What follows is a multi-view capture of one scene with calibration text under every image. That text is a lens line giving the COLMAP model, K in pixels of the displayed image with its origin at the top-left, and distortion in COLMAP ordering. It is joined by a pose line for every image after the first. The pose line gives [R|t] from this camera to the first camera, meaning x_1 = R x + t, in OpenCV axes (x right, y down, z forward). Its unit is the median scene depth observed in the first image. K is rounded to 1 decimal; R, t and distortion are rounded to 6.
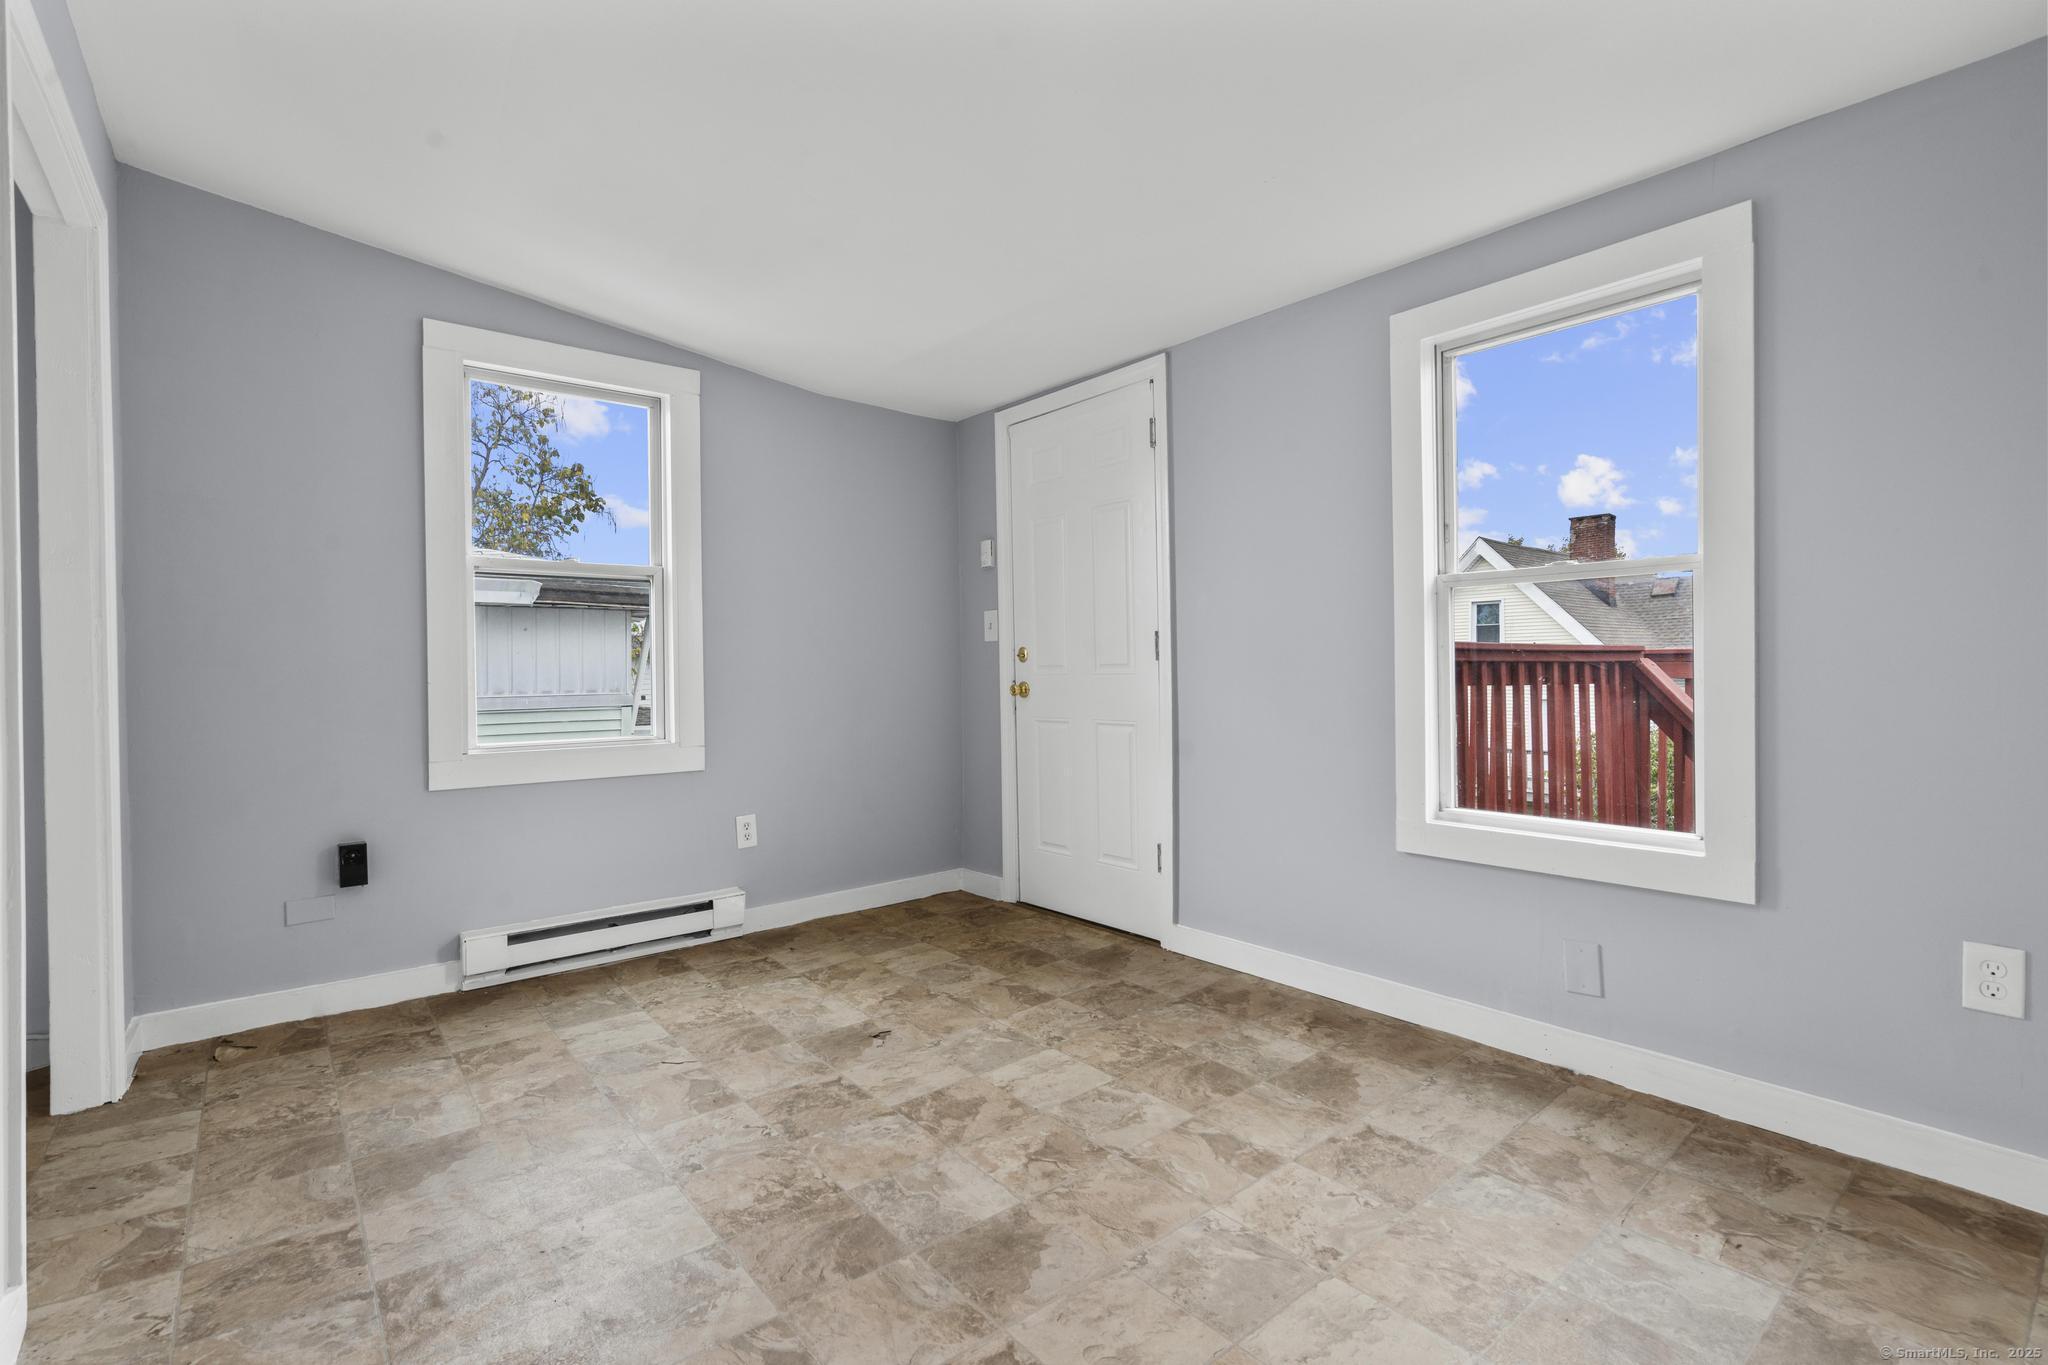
lens RADIAL K [[928.3, 0, 1017.7], [0, 928.3, 673.0], [0, 0, 1]] dist [-0.000995, 0.000564]
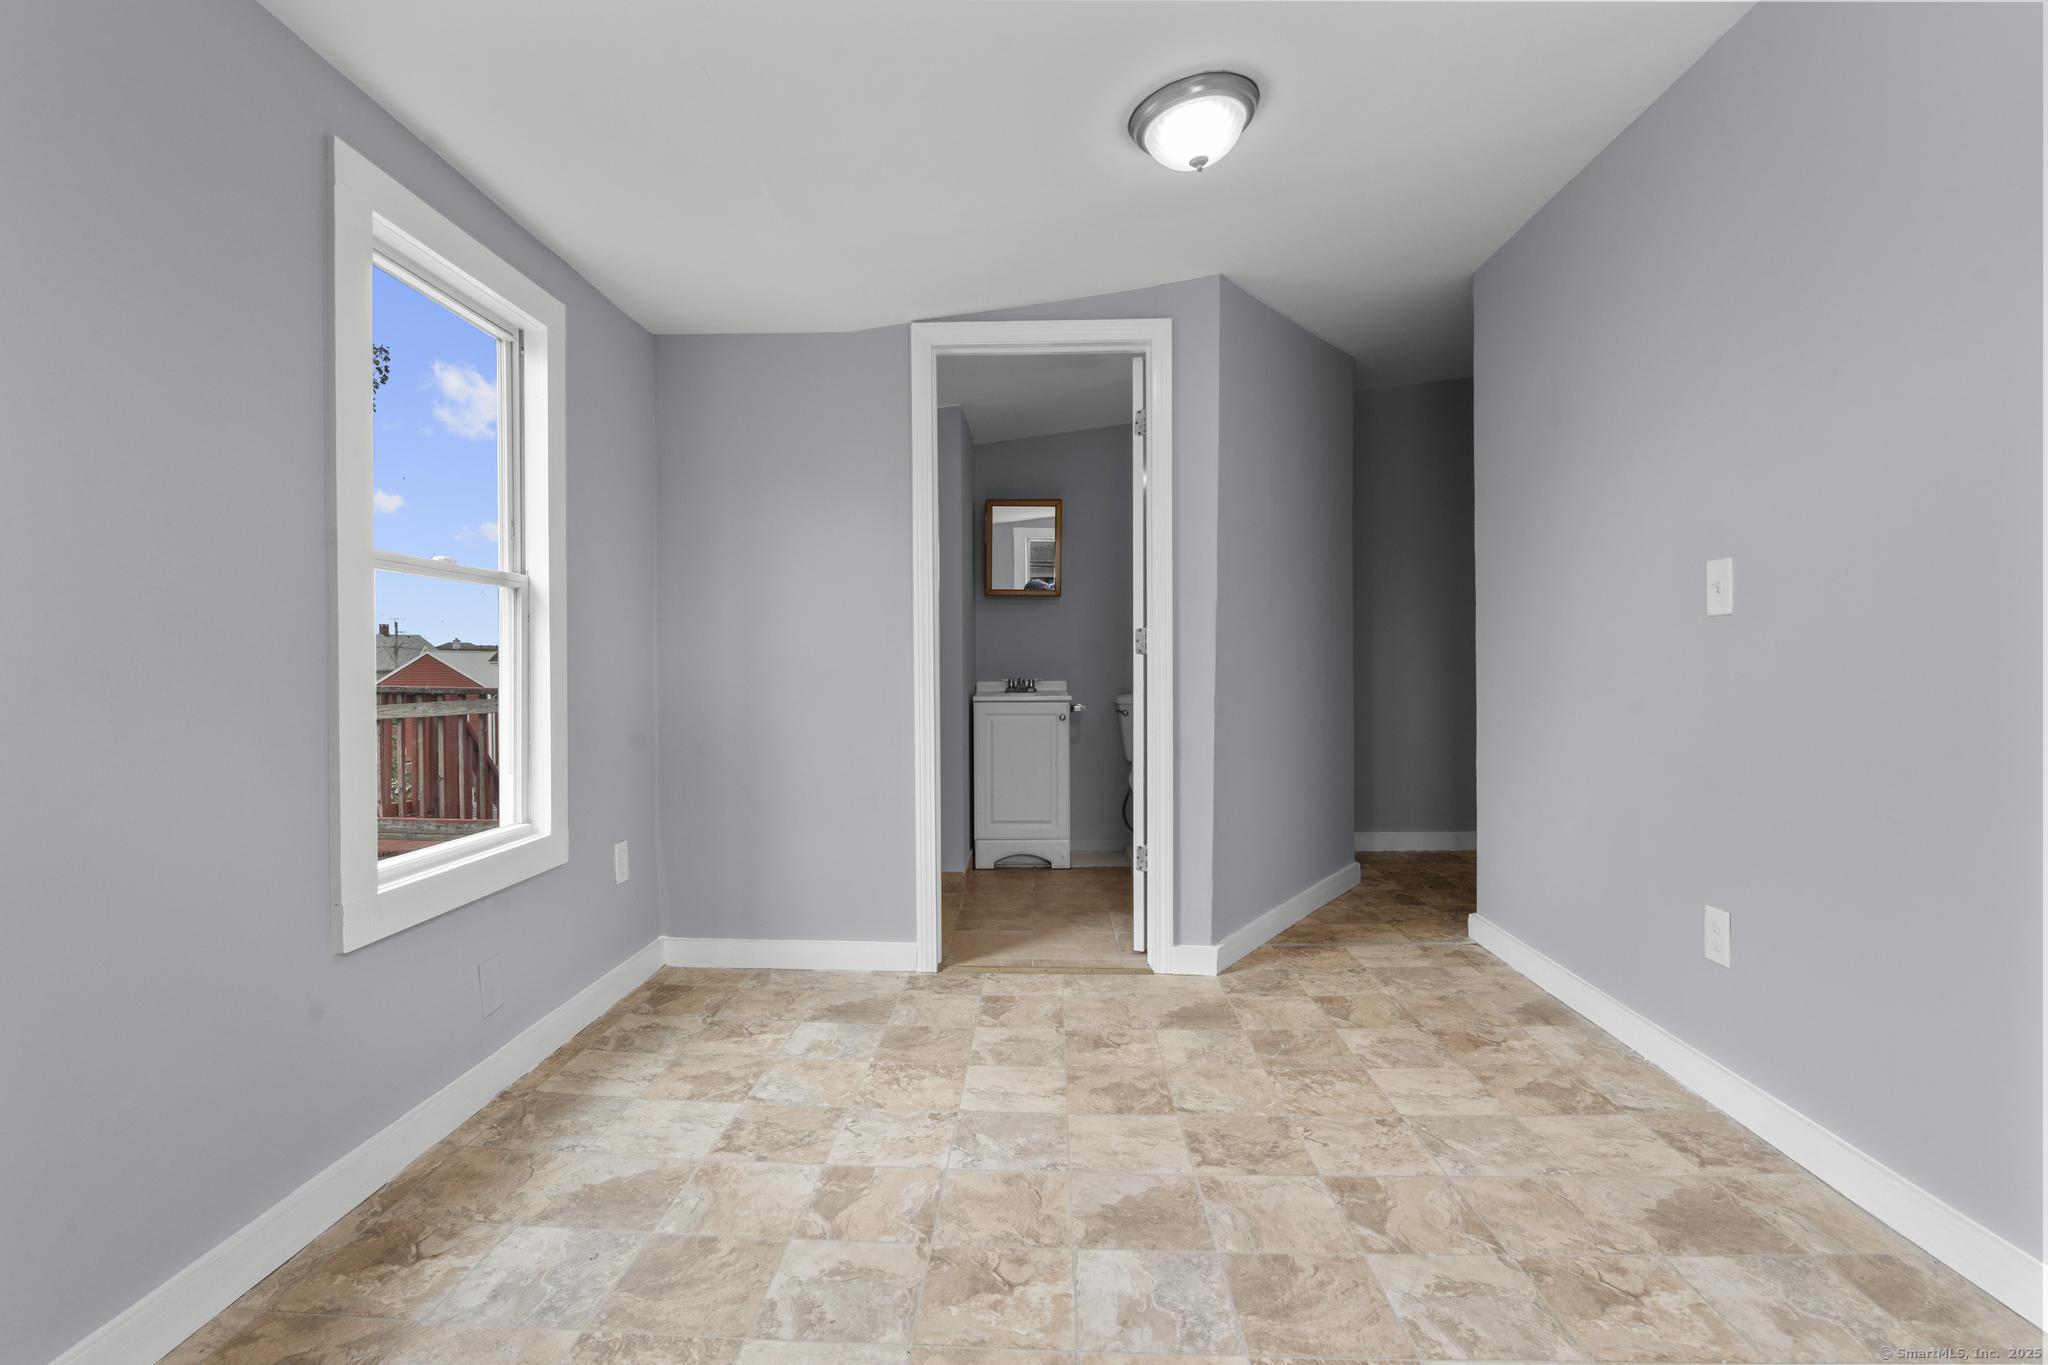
lens RADIAL K [[928.3, 0, 1017.7], [0, 928.3, 673.0], [0, 0, 1]] dist [-0.000995, 0.000564]
pose [[-0.750047, 0.012154, 0.661273, -0.577105], [0.018809, 0.999819, 0.002958, 0.001085], [-0.661117, 0.014656, -0.750139, 1.765630]]
